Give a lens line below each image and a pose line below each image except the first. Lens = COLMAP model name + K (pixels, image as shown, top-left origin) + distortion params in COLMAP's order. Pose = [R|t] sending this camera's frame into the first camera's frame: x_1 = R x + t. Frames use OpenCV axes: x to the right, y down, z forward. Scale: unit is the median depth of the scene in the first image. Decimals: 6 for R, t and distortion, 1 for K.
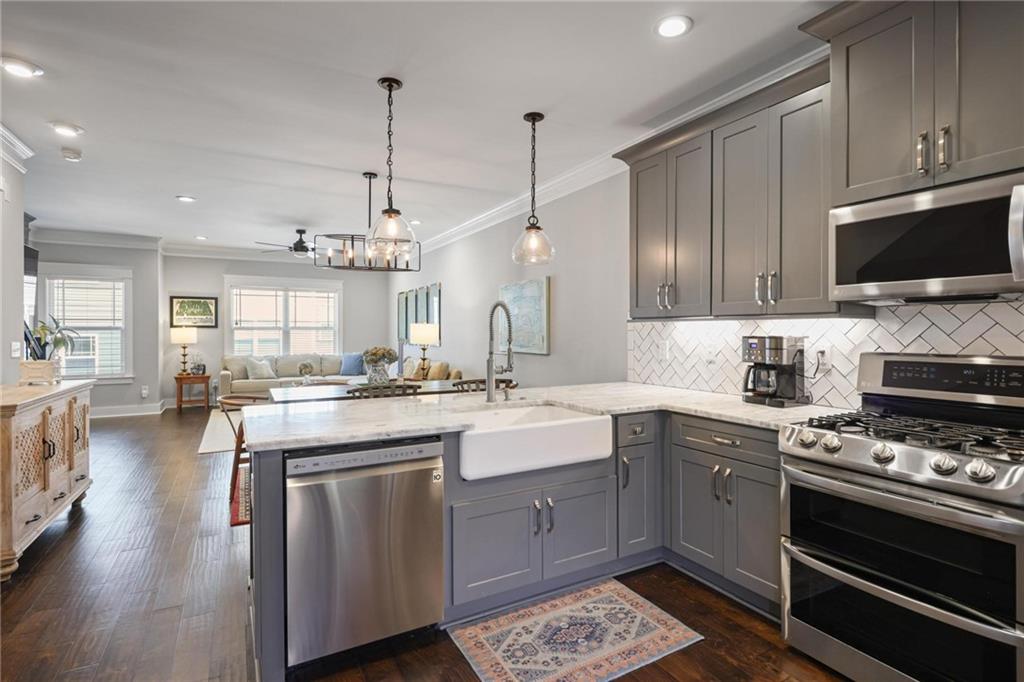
lens RADIAL K [[508.6, 0, 511.1], [0, 508.6, 332.4], [0, 0, 1]] dist [0.003919, -0.000391]
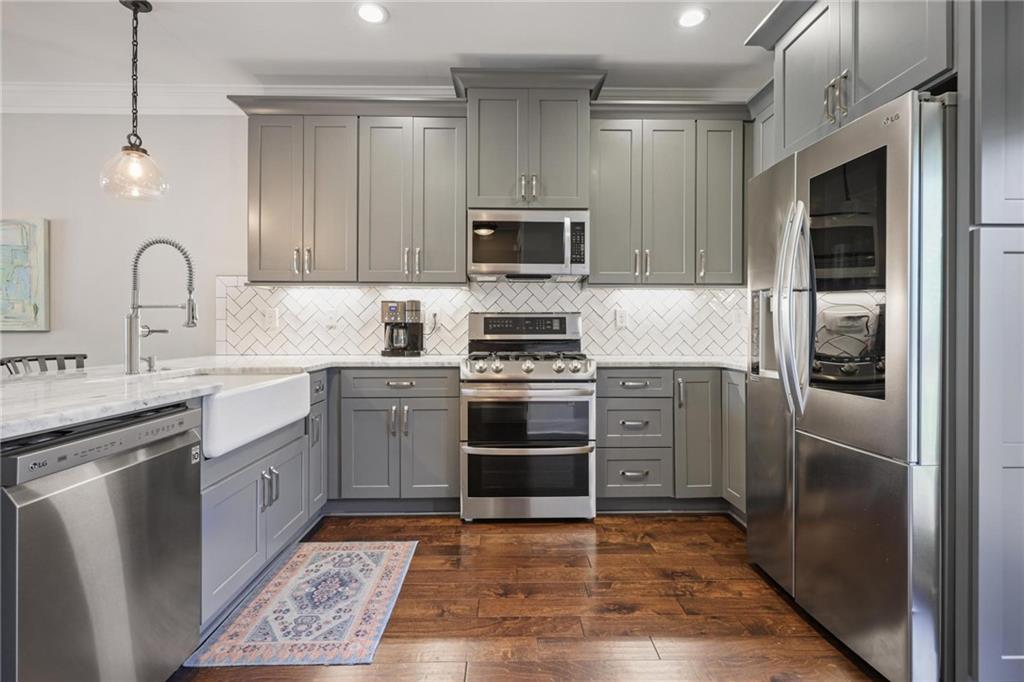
lens RADIAL K [[508.6, 0, 516.3], [0, 508.6, 331.8], [0, 0, 1]] dist [0.003919, -0.000391]
pose [[0.462284, -0.002490, 0.886729, -0.397324], [0.000070, 0.999996, 0.002772, 0.067645], [-0.886732, -0.001219, 0.462282, 0.161325]]
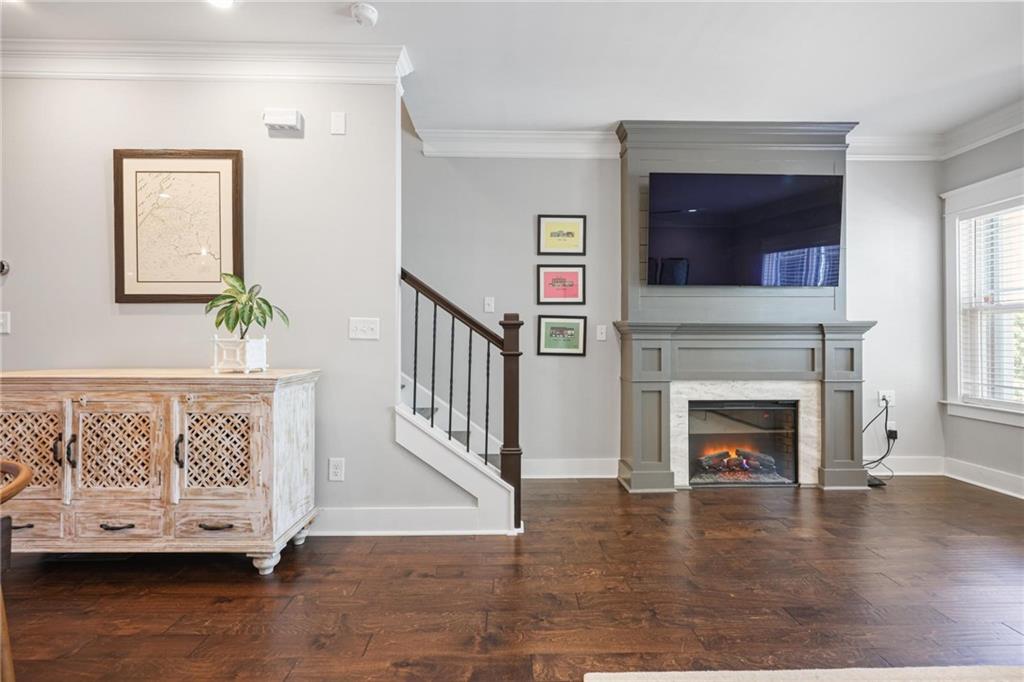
lens RADIAL K [[461.4, 0, 515.1], [0, 461.4, 335.1], [0, 0, 1]] dist [-0.003665, 0.000814]
pose [[-0.450951, -0.008633, -0.892507, -0.585479], [-0.006312, 0.999959, -0.006483, 0.058552], [0.892526, 0.002710, -0.450987, 1.856008]]
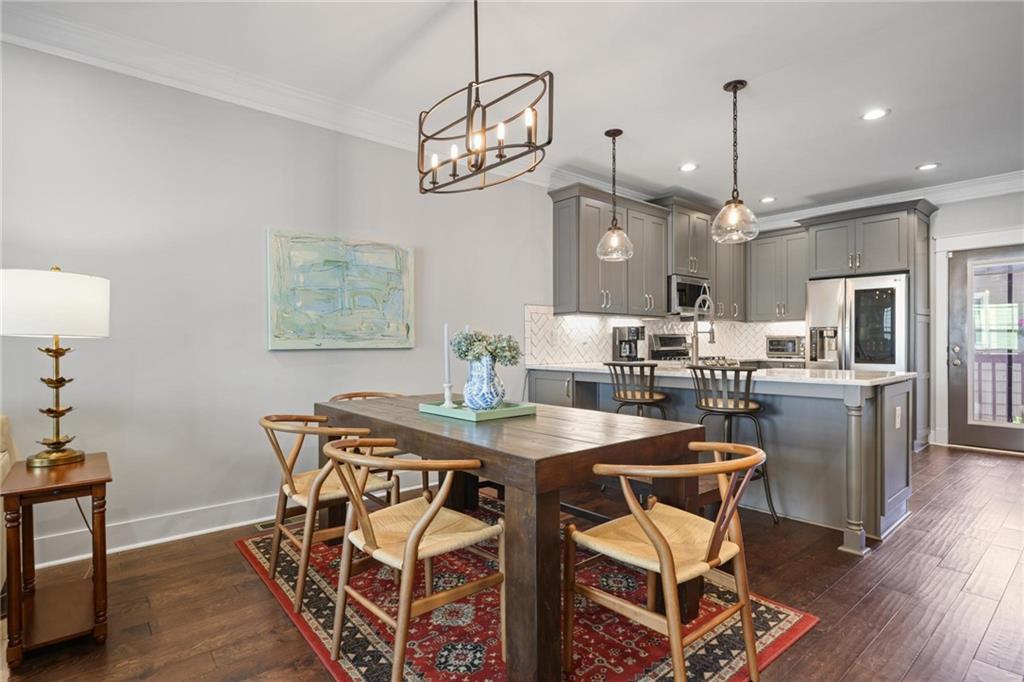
lens RADIAL K [[508.6, 0, 516.1], [0, 508.6, 345.7], [0, 0, 1]] dist [0.003919, -0.000391]
pose [[-0.205663, -0.002776, 0.978619, -1.135637], [0.007283, 0.999964, 0.004367, 0.059907], [-0.978596, 0.008025, -0.205635, 1.587662]]
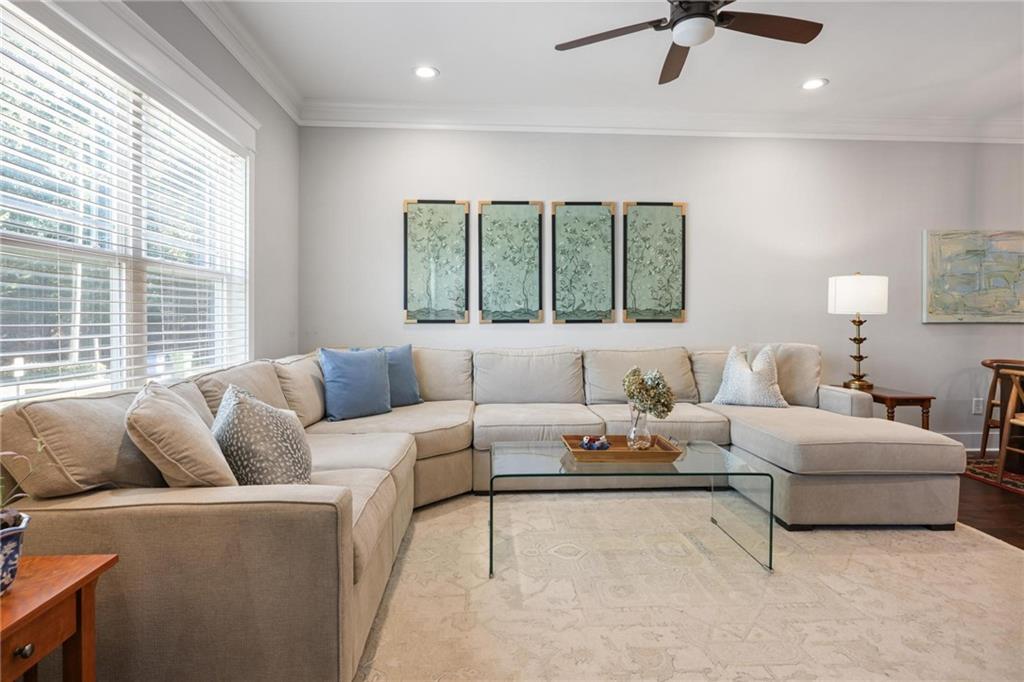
lens RADIAL K [[550.1, 0, 519.9], [0, 550.1, 325.0], [0, 0, 1]] dist [0.002802, 0.000551]
pose [[0.417618, -0.010356, 0.908564, -1.793400], [-0.000157, 0.999934, 0.011470, 0.058411], [-0.908623, -0.004933, 0.417589, 2.221050]]
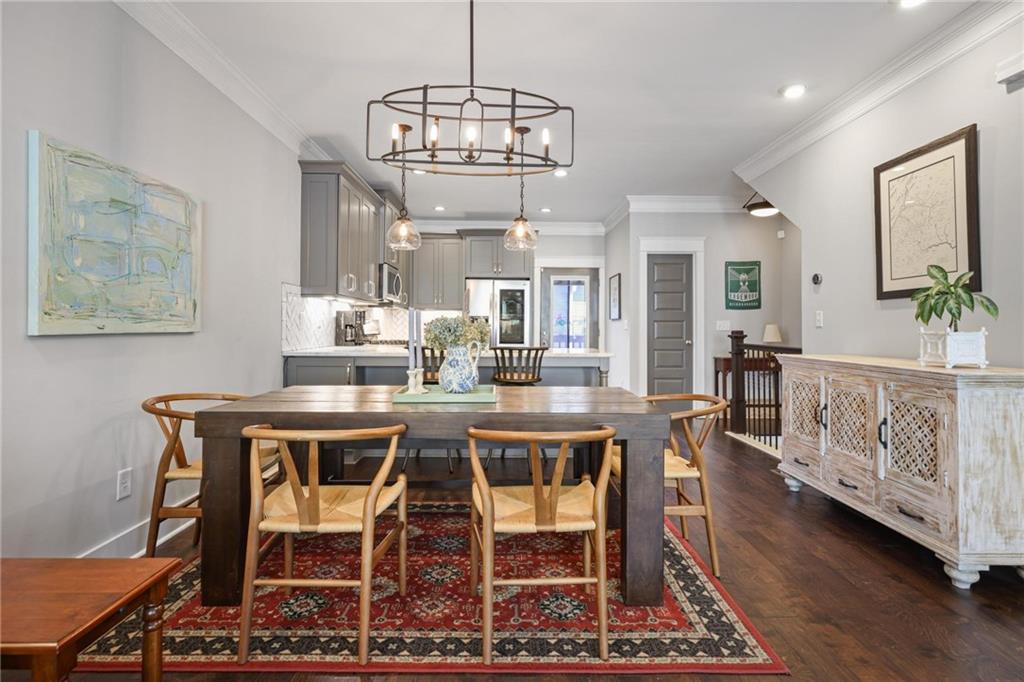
lens RADIAL K [[508.6, 0, 505.1], [0, 508.6, 322.4], [0, 0, 1]] dist [0.003919, -0.000391]
pose [[-0.881188, 0.000545, 0.472765, -0.813385], [-0.002898, 0.999974, -0.006554, 0.055515], [-0.472757, -0.007146, -0.881164, 2.127471]]
